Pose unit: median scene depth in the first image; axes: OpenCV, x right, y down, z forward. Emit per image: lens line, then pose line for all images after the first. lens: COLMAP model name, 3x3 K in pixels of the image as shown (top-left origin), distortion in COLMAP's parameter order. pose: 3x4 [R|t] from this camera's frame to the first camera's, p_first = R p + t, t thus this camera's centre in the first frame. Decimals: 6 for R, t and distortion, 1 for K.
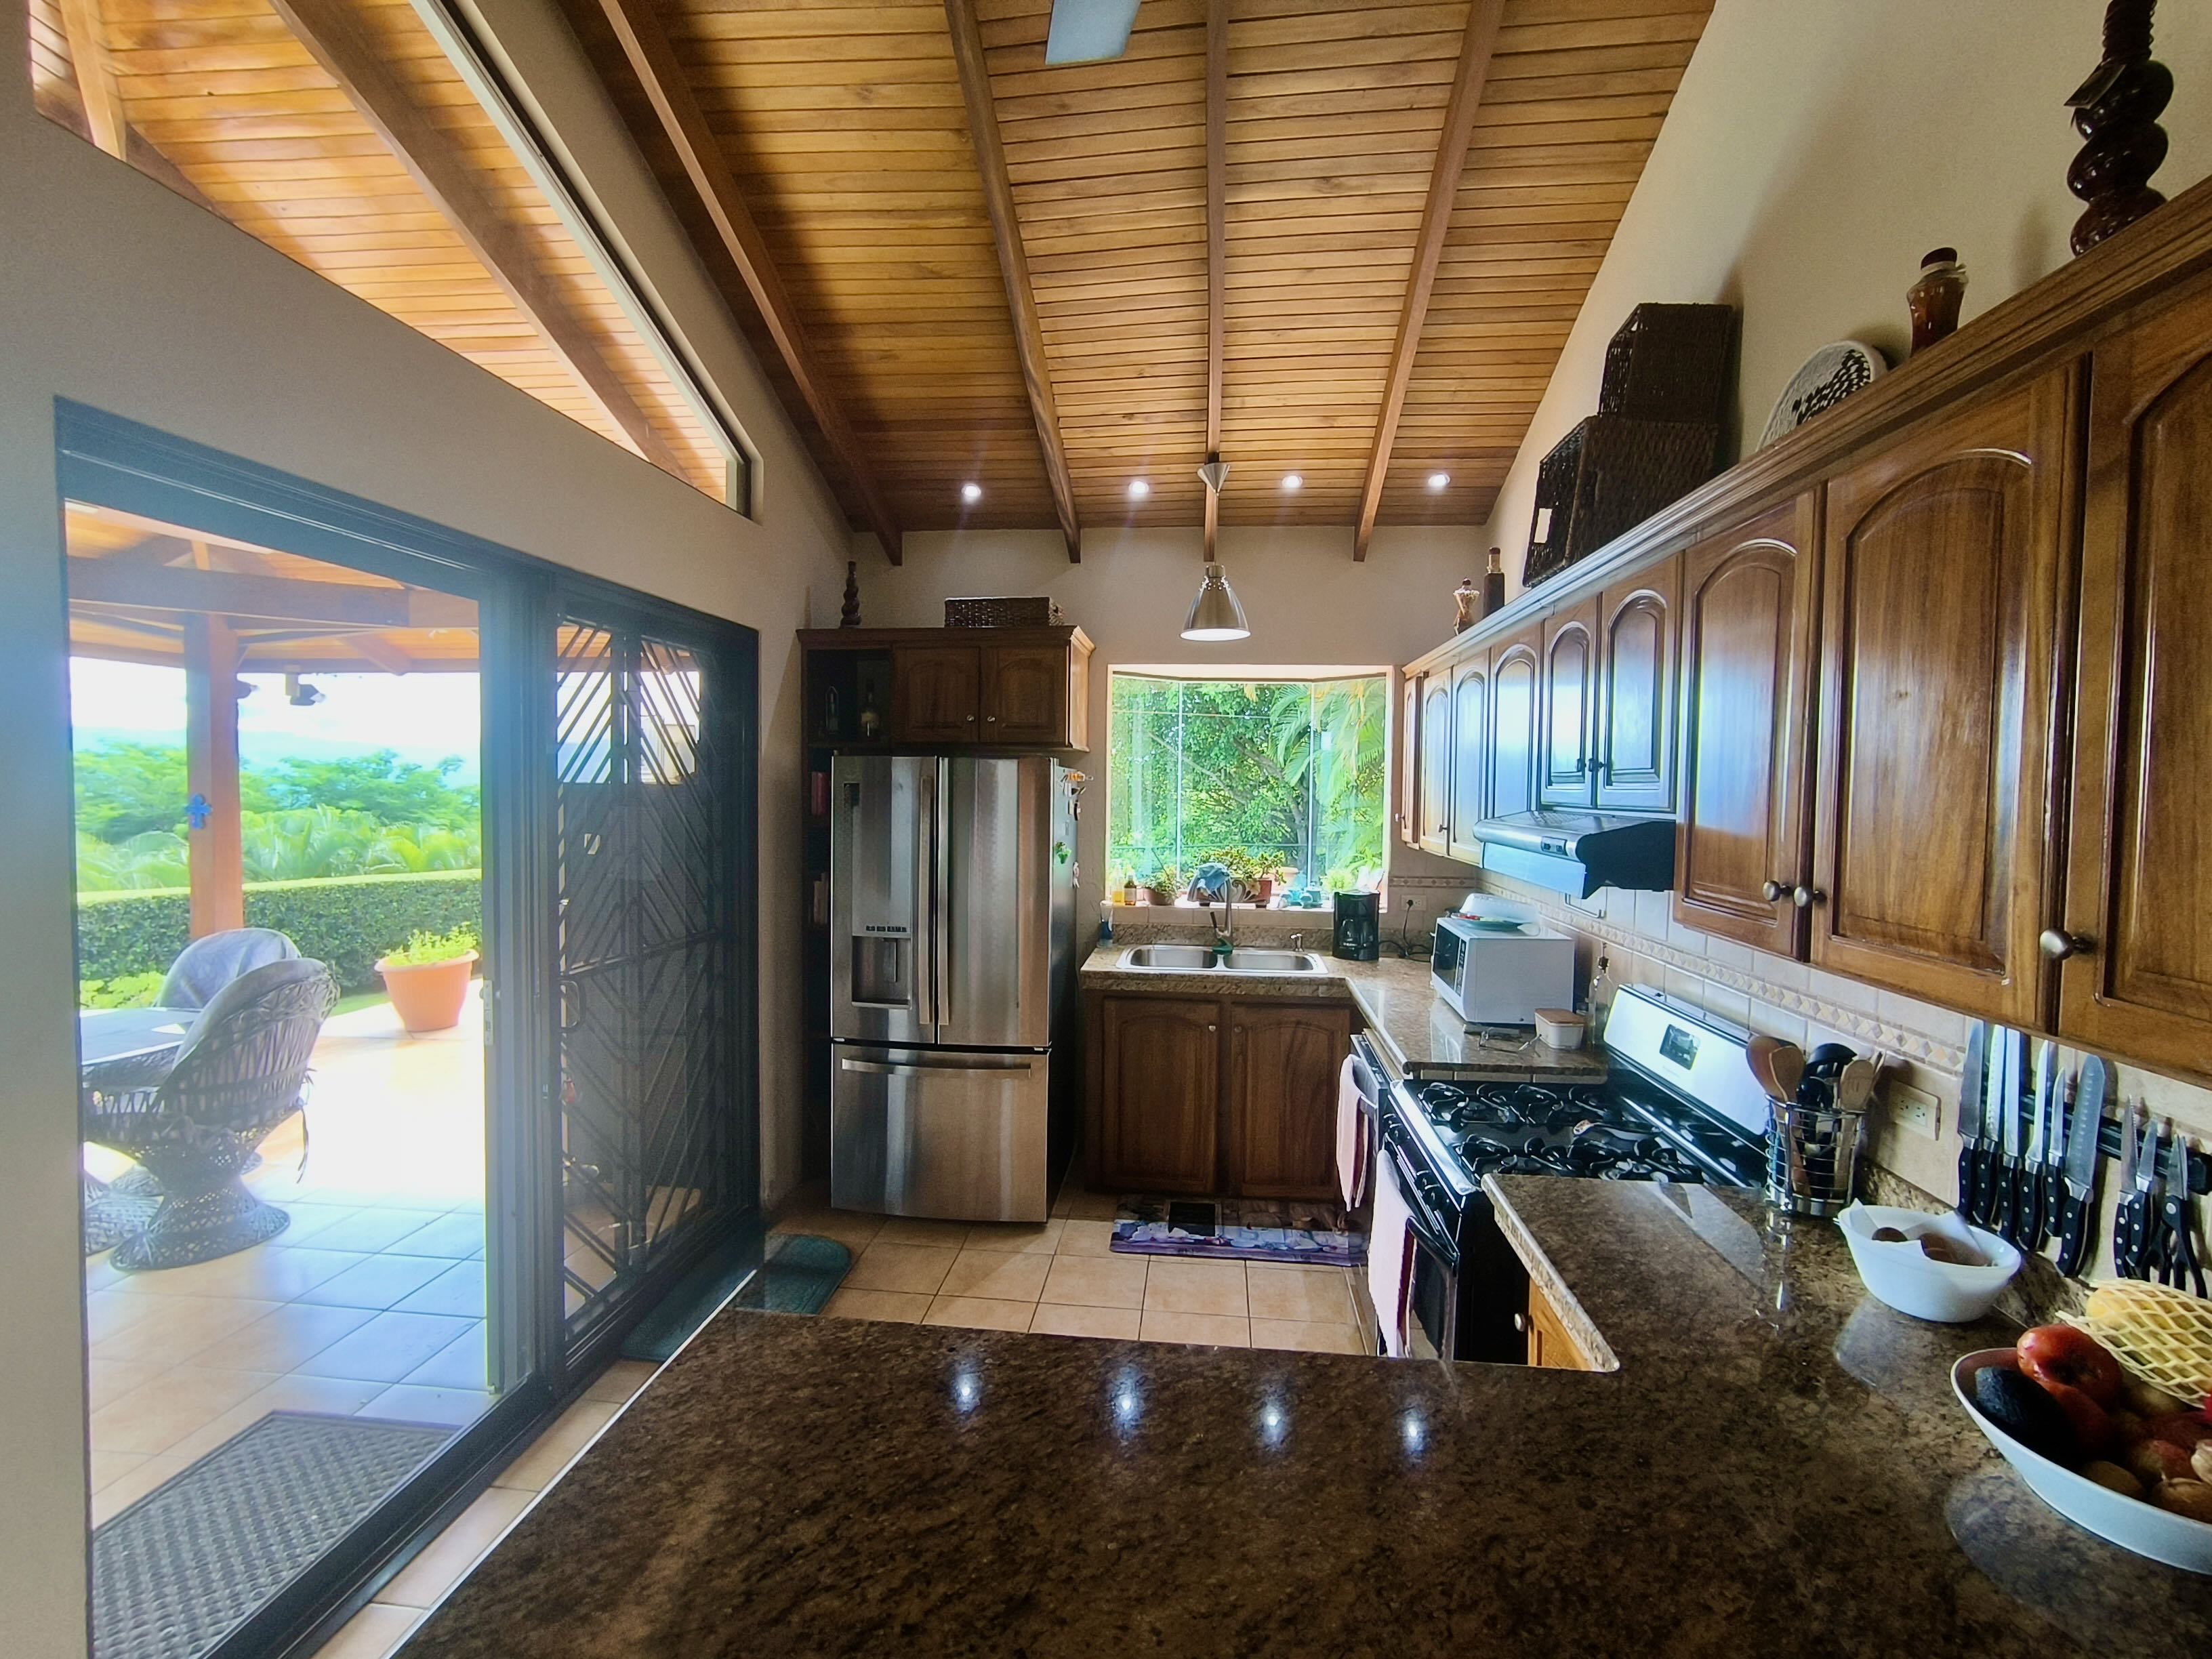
lens RADIAL K [[1003.3, 0, 1095.4], [0, 1003.3, 819.5], [0, 0, 1]] dist [-0.037538, 0.016780]
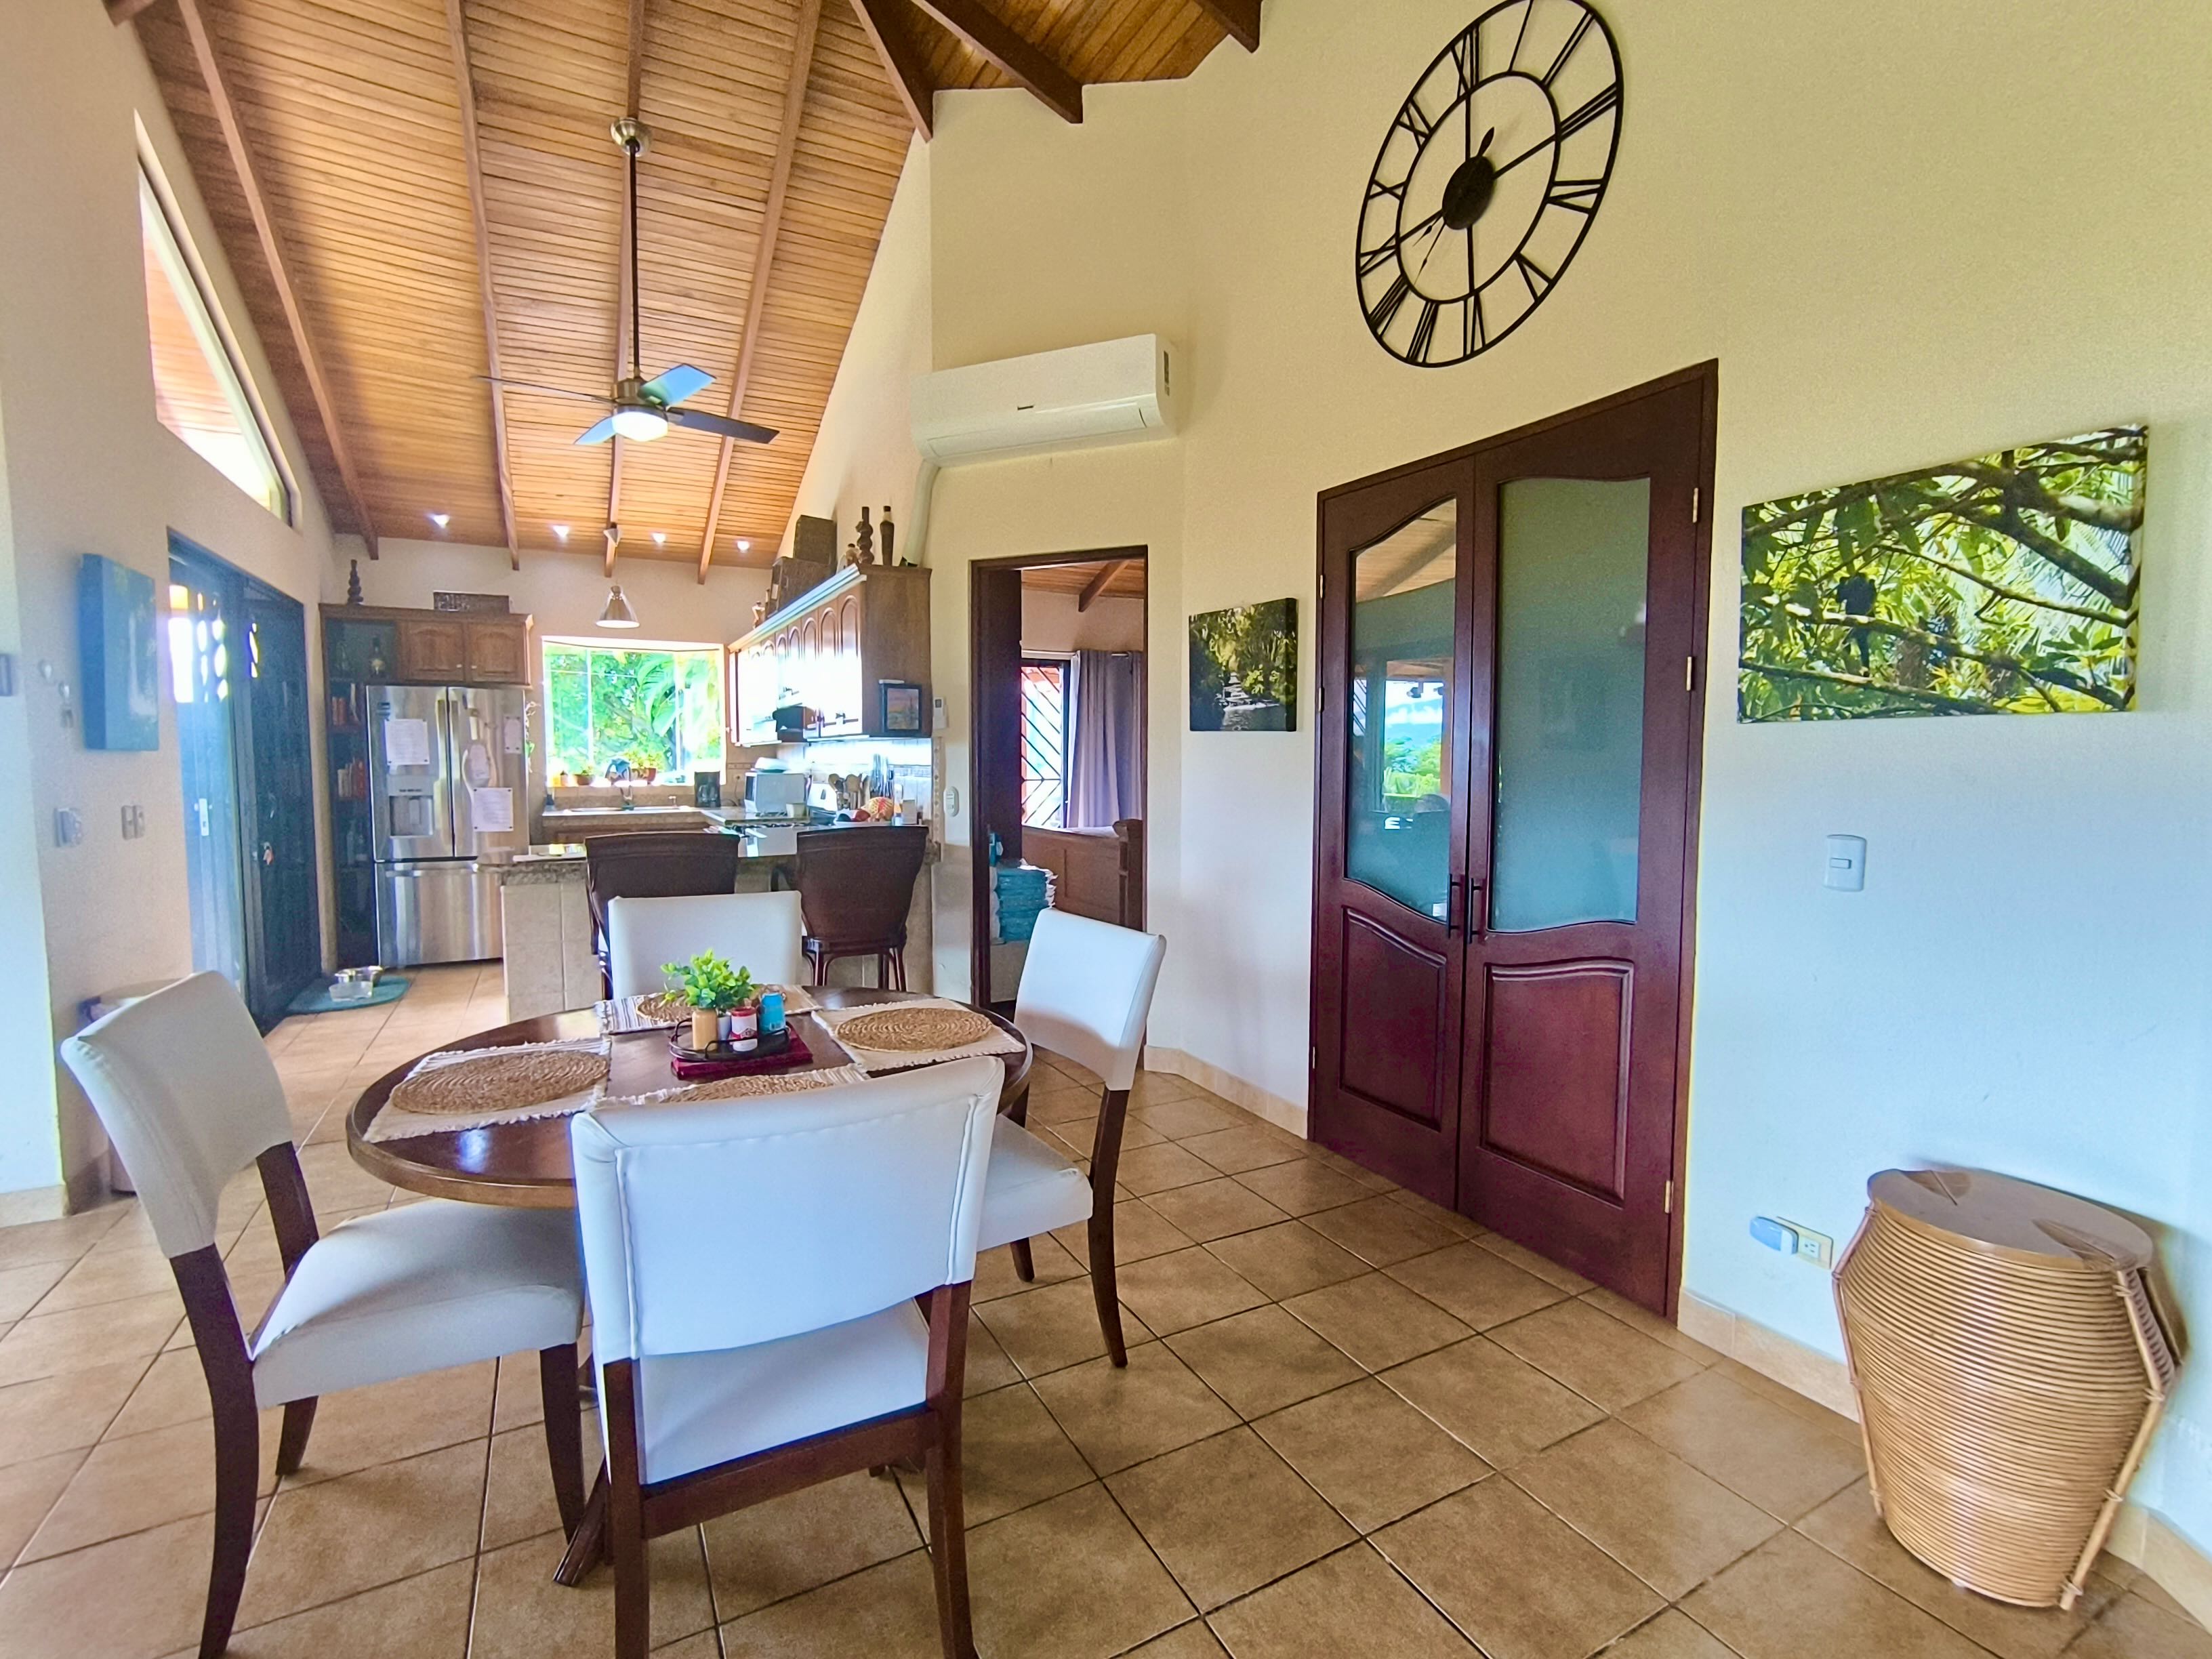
lens RADIAL K [[1006.2, 0, 1061.9], [0, 1006.2, 821.7], [0, 0, 1]] dist [0.000276, 0.000705]
pose [[0.839073, -0.047430, 0.541947, -0.209893], [0.029432, 0.998691, 0.041834, 0.119163], [-0.543222, -0.019151, 0.839371, -0.967429]]
